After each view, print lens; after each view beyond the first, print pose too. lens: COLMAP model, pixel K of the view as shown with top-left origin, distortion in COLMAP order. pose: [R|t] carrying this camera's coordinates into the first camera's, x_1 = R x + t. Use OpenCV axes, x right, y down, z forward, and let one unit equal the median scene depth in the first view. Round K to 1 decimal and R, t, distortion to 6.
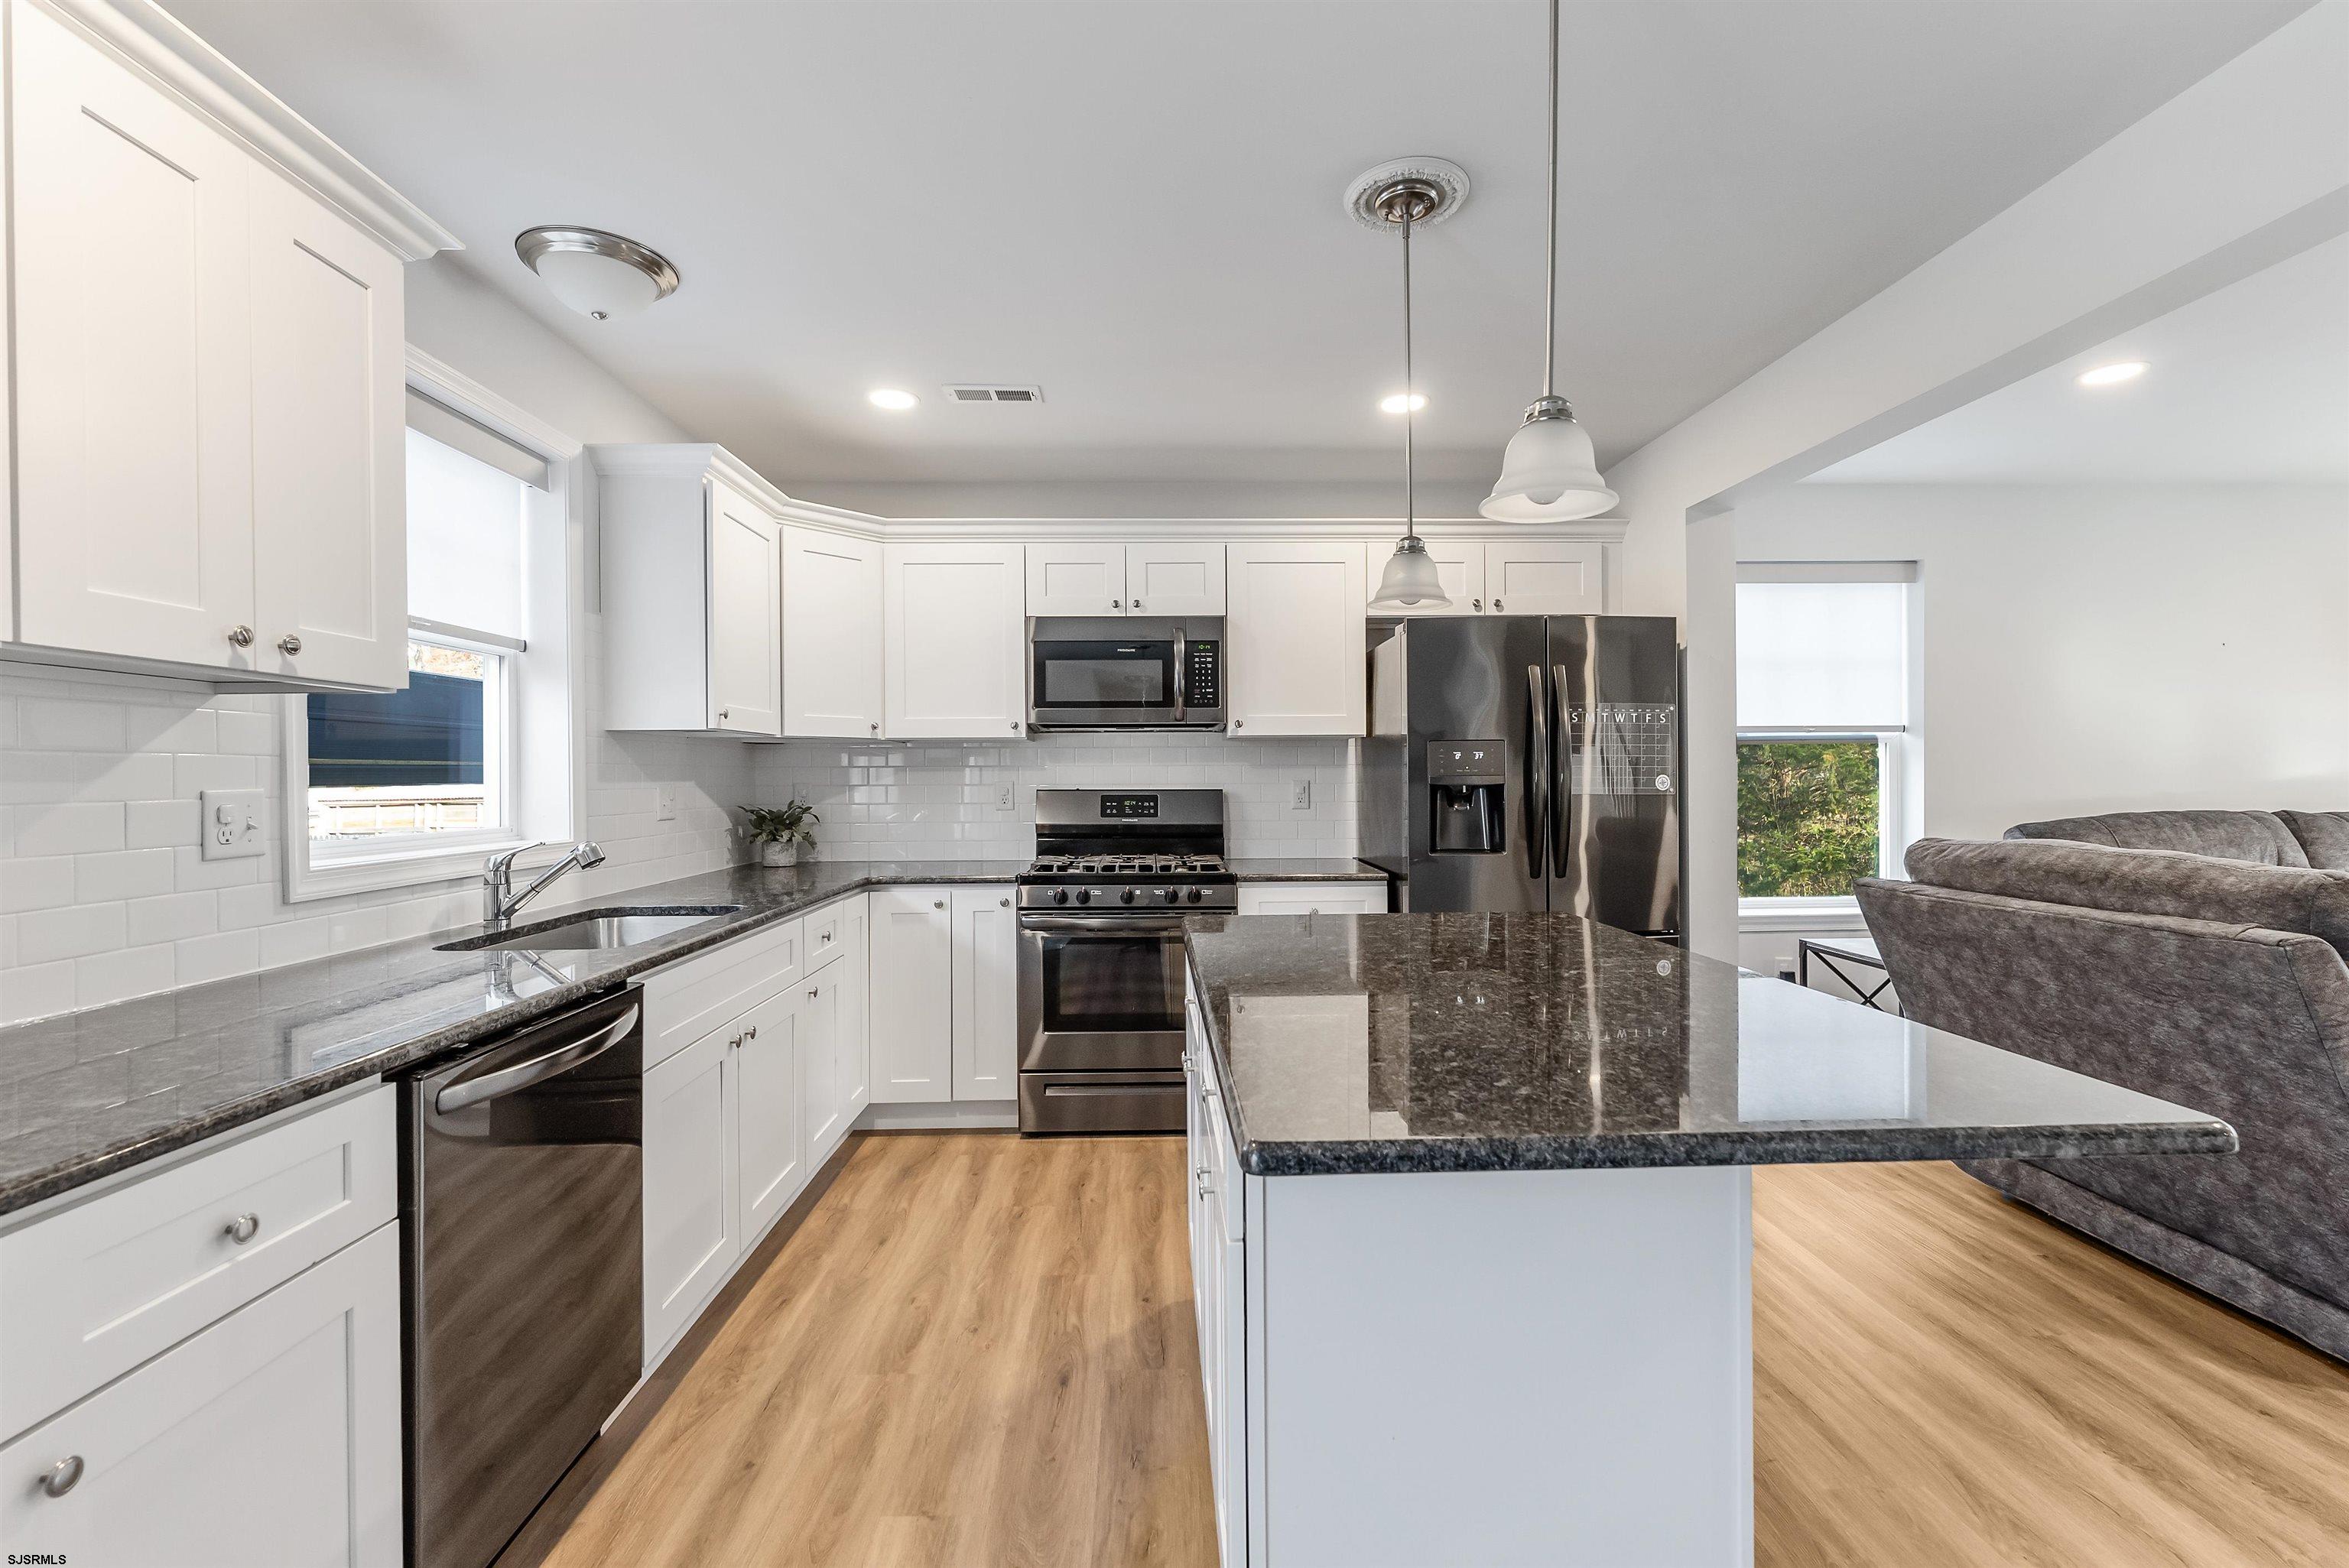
lens RADIAL K [[1031.8, 0, 1174.4], [0, 1031.8, 782.6], [0, 0, 1]] dist [0.001946, -0.000889]
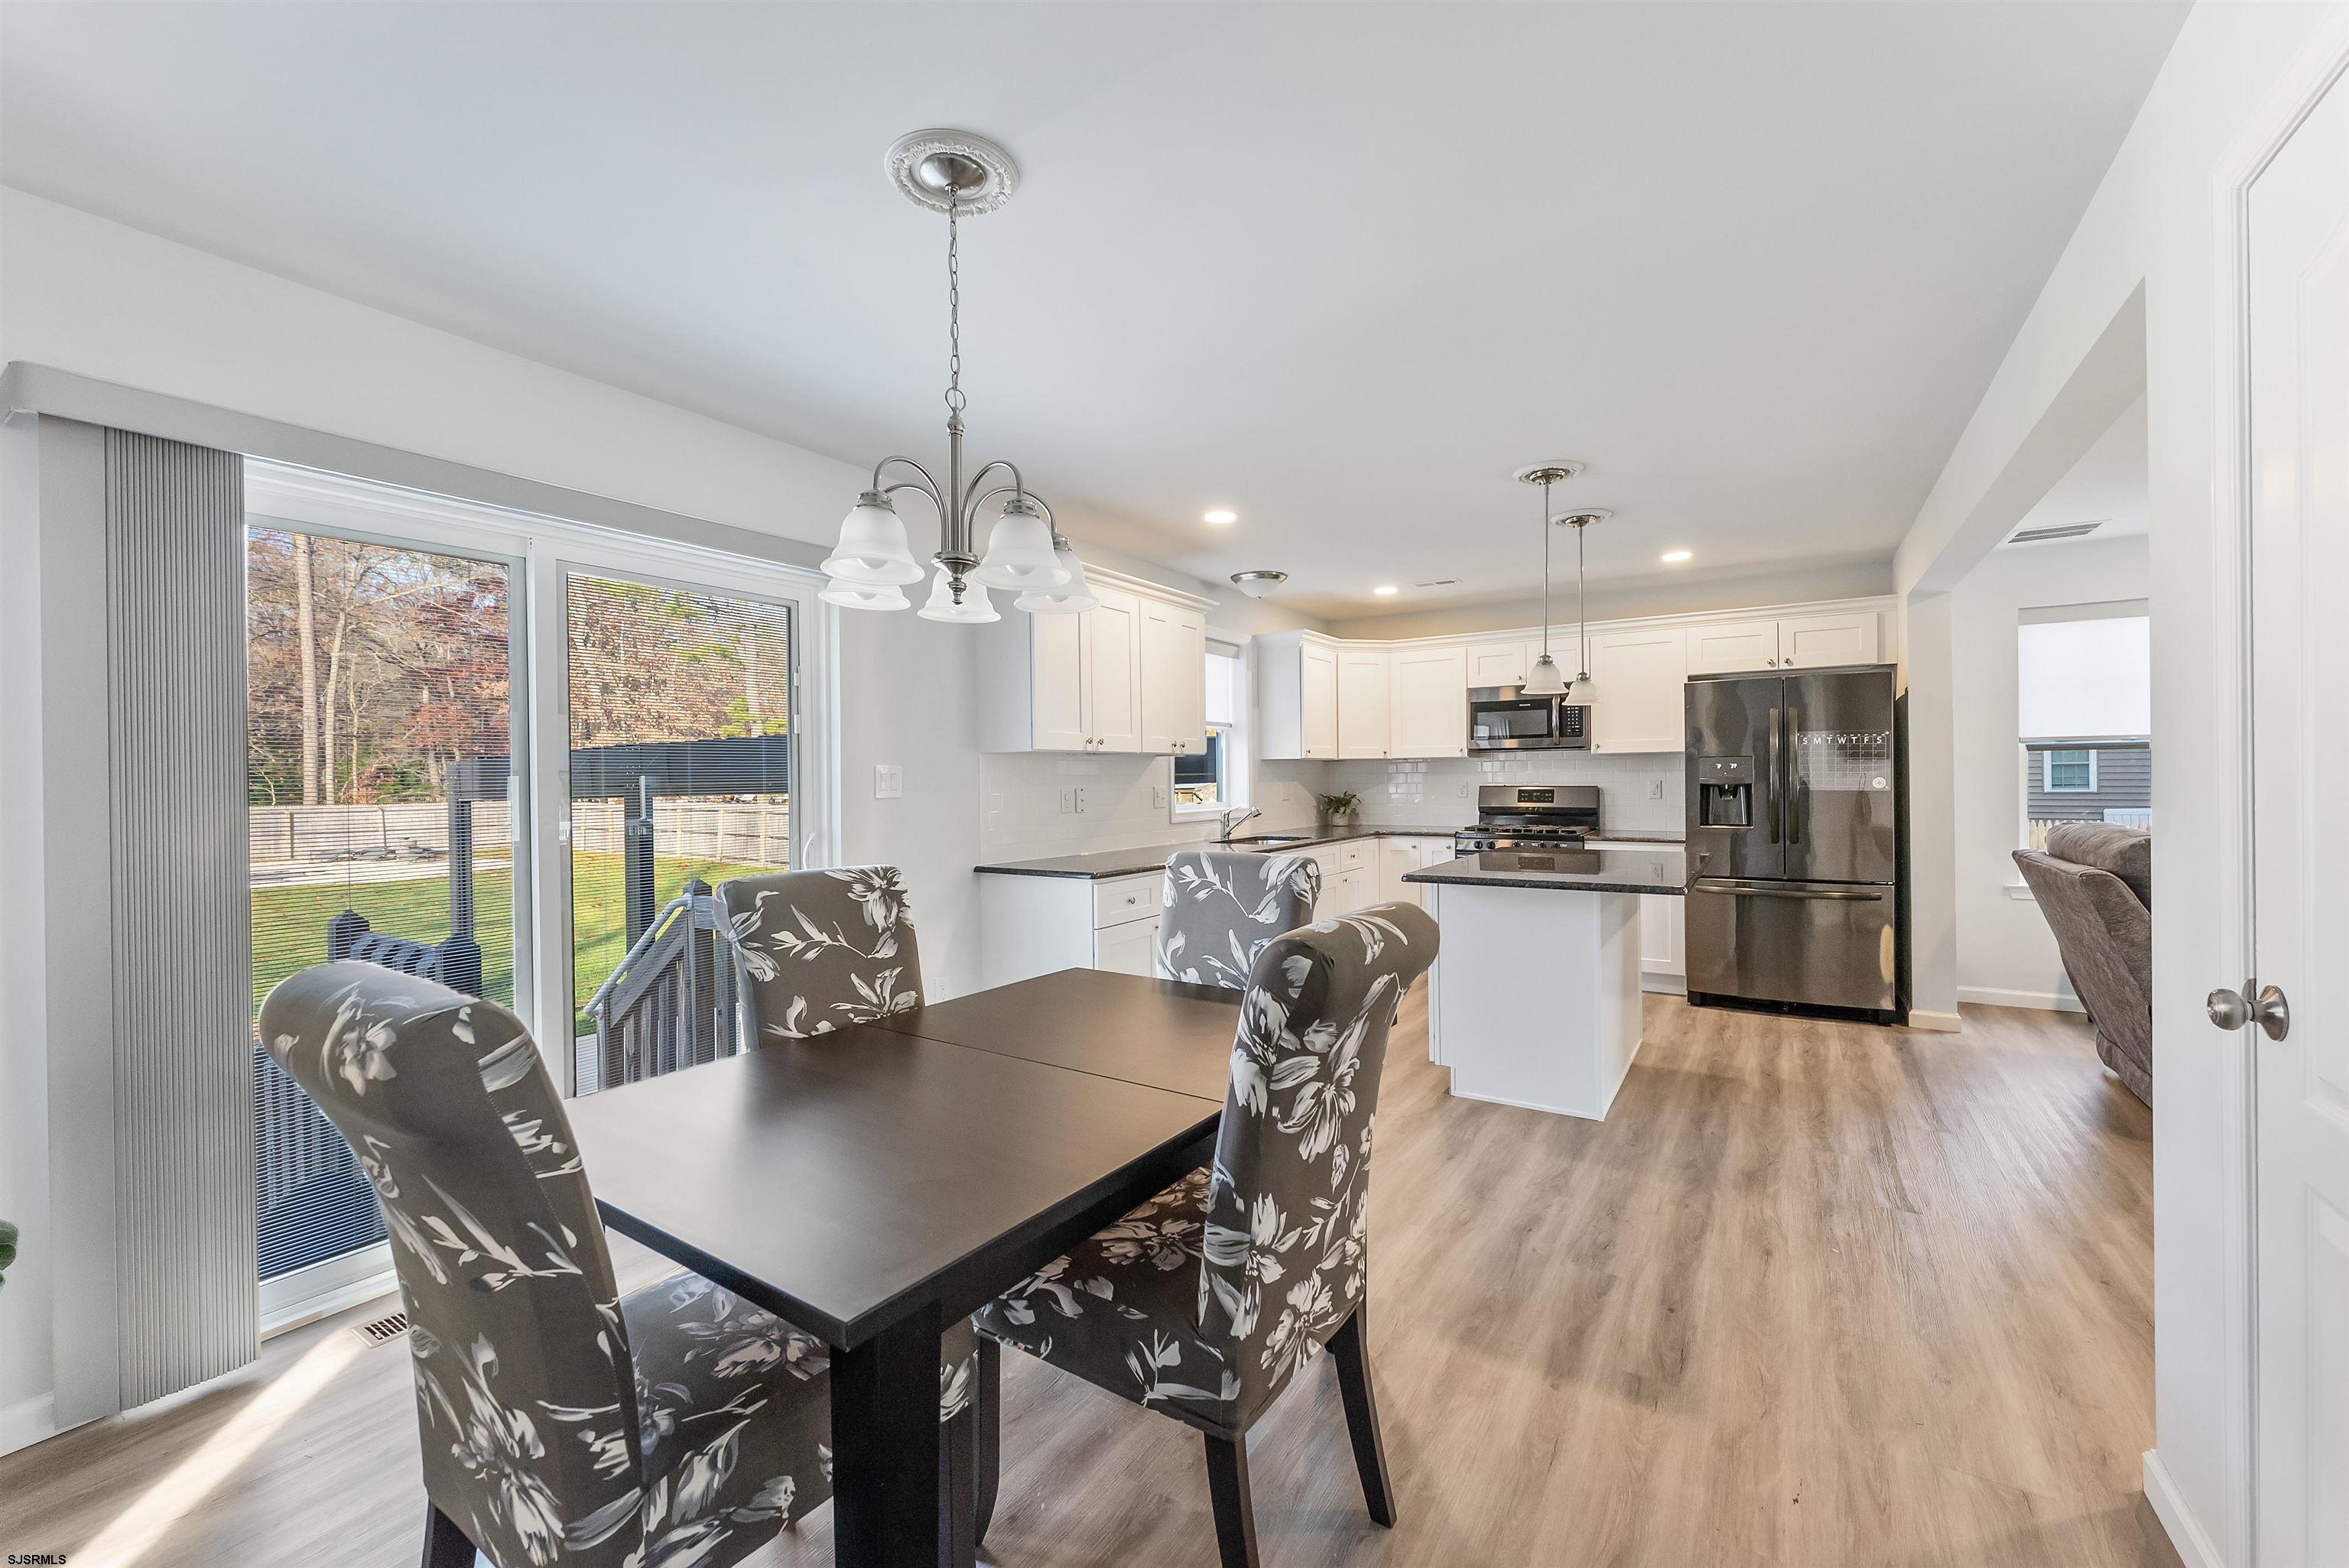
lens RADIAL K [[956.7, 0, 1181.2], [0, 956.7, 776.8], [0, 0, 1]] dist [-0.002126, 0.000106]
pose [[0.836228, -0.003937, -0.548367, 0.378184], [0.003379, 0.999992, -0.002027, -0.008139], [0.548371, -0.000158, 0.836235, -0.709183]]
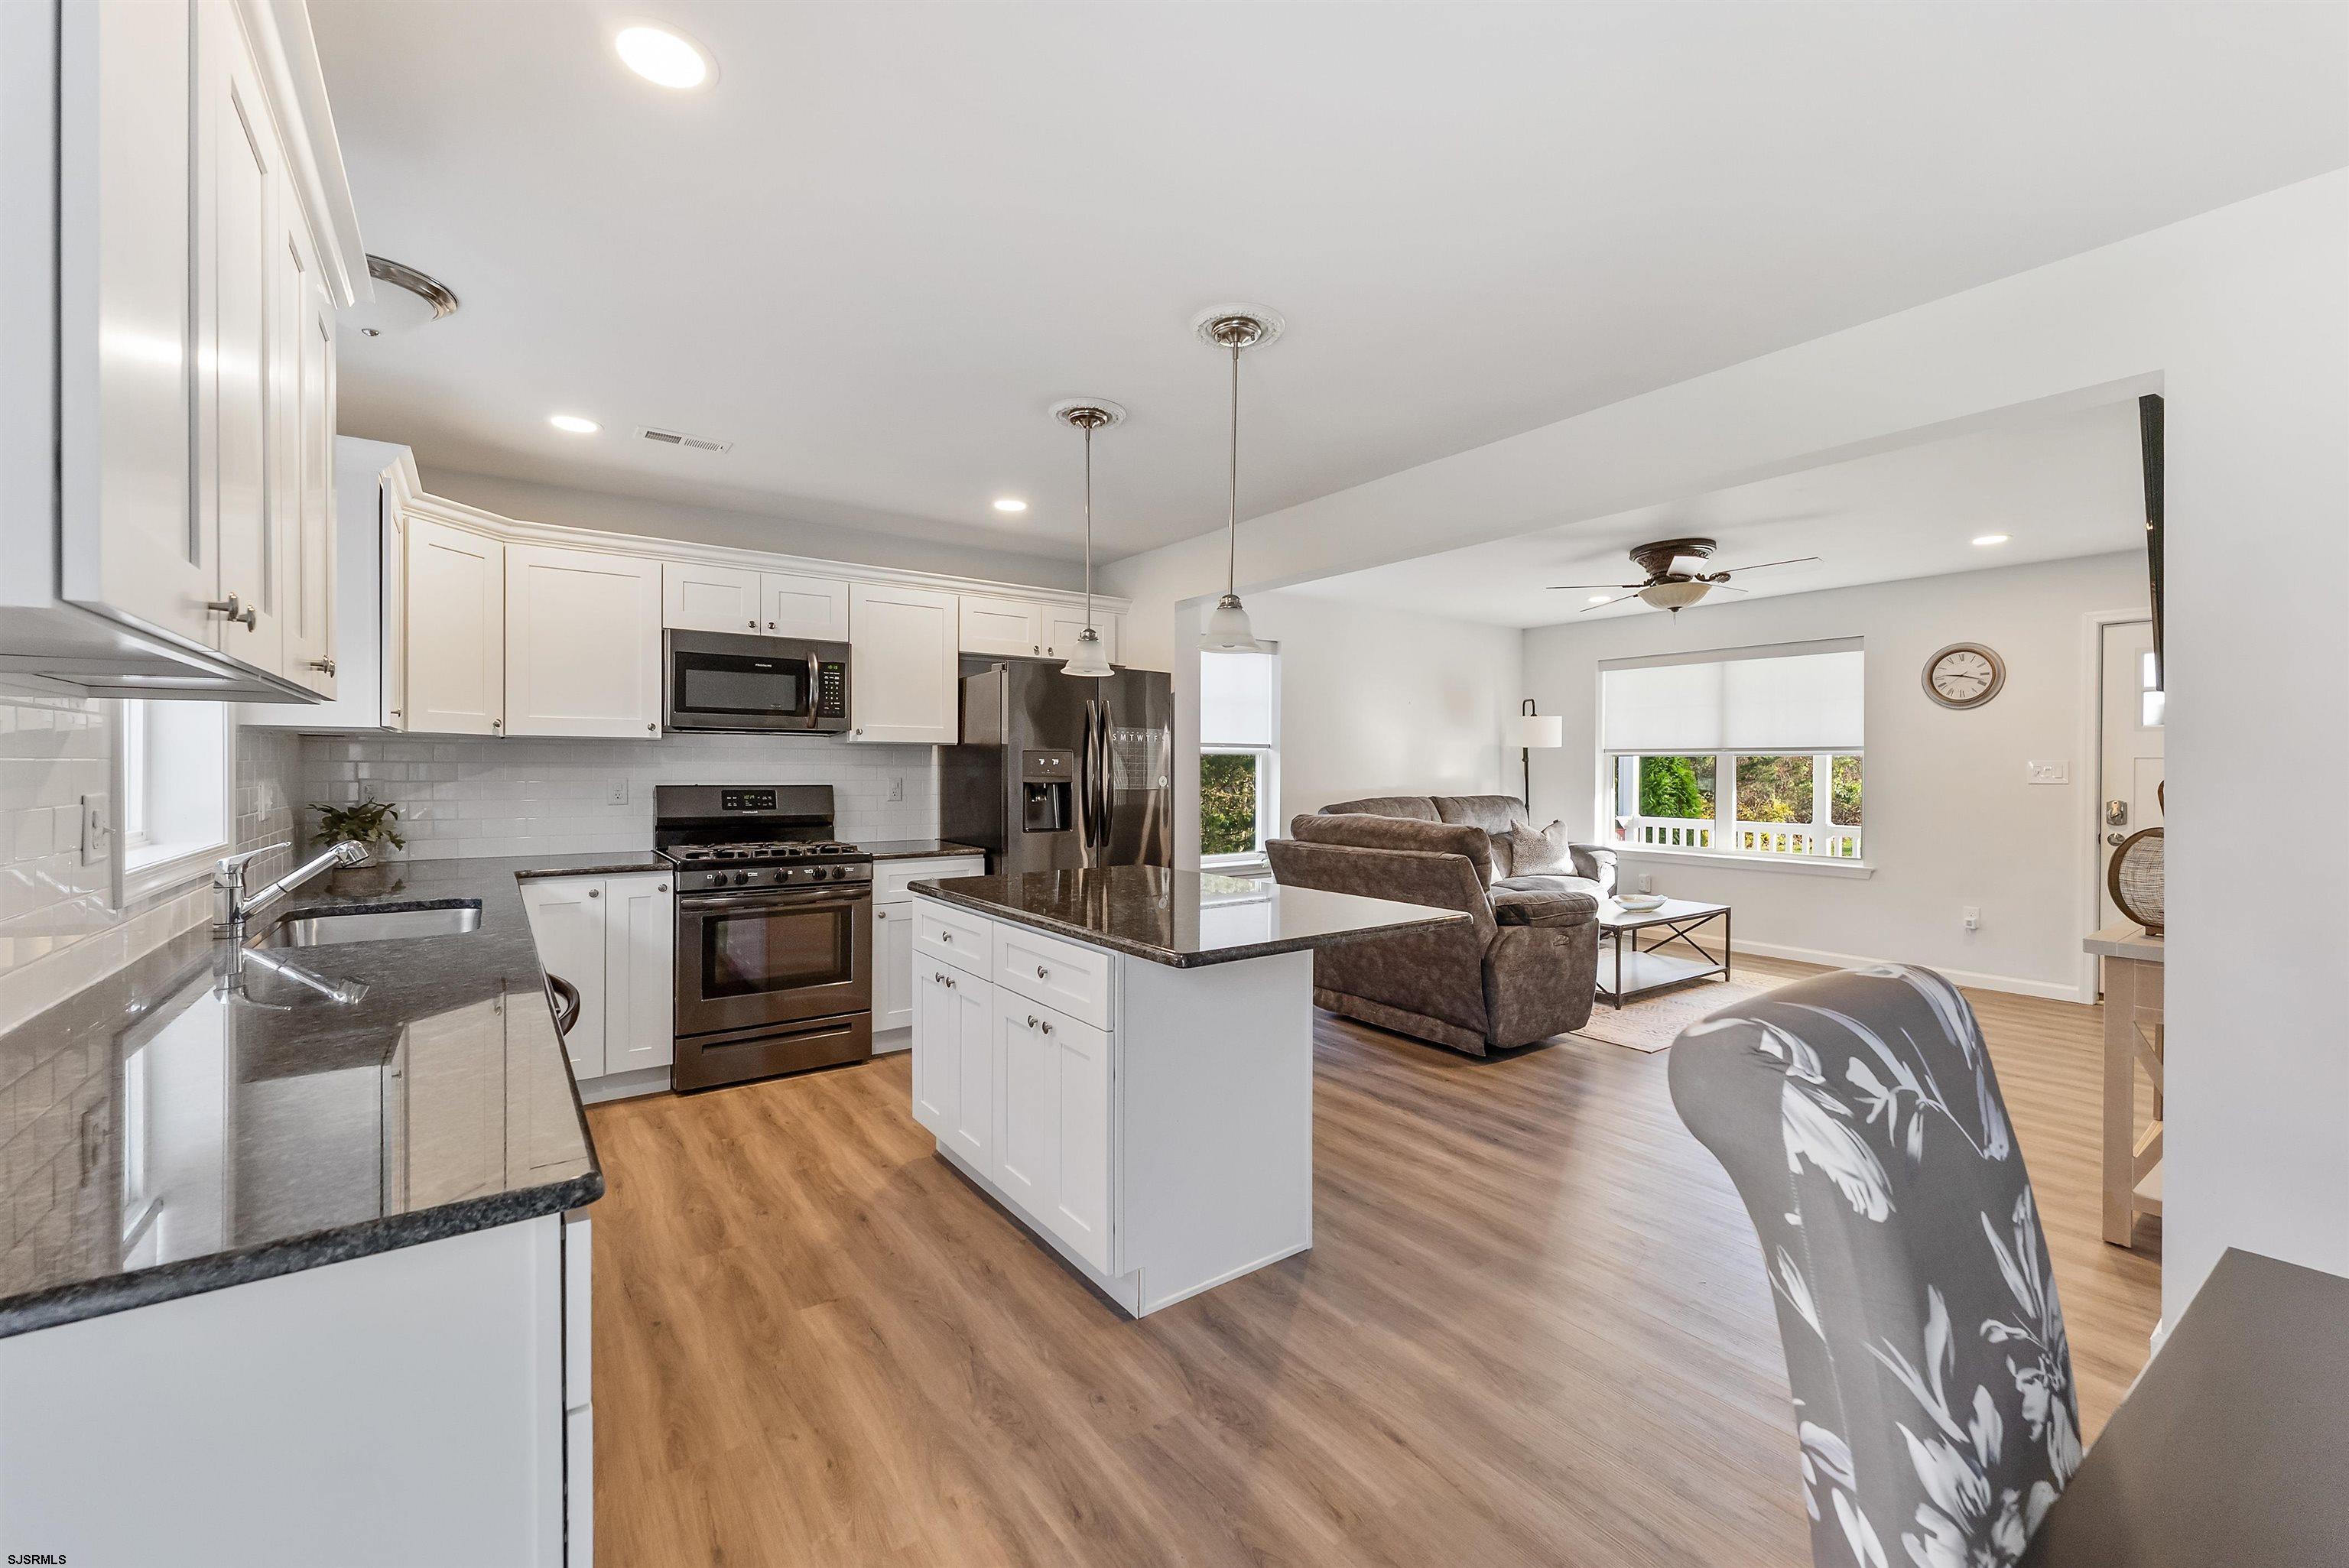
lens RADIAL K [[956.7, 0, 1221.8], [0, 956.7, 775.2], [0, 0, 1]] dist [-0.002126, 0.000106]
pose [[0.807589, 0.005657, 0.589719, -0.283679], [-0.006821, 0.999977, -0.000252, -0.008841], [-0.589707, -0.003819, 0.807608, -0.184089]]
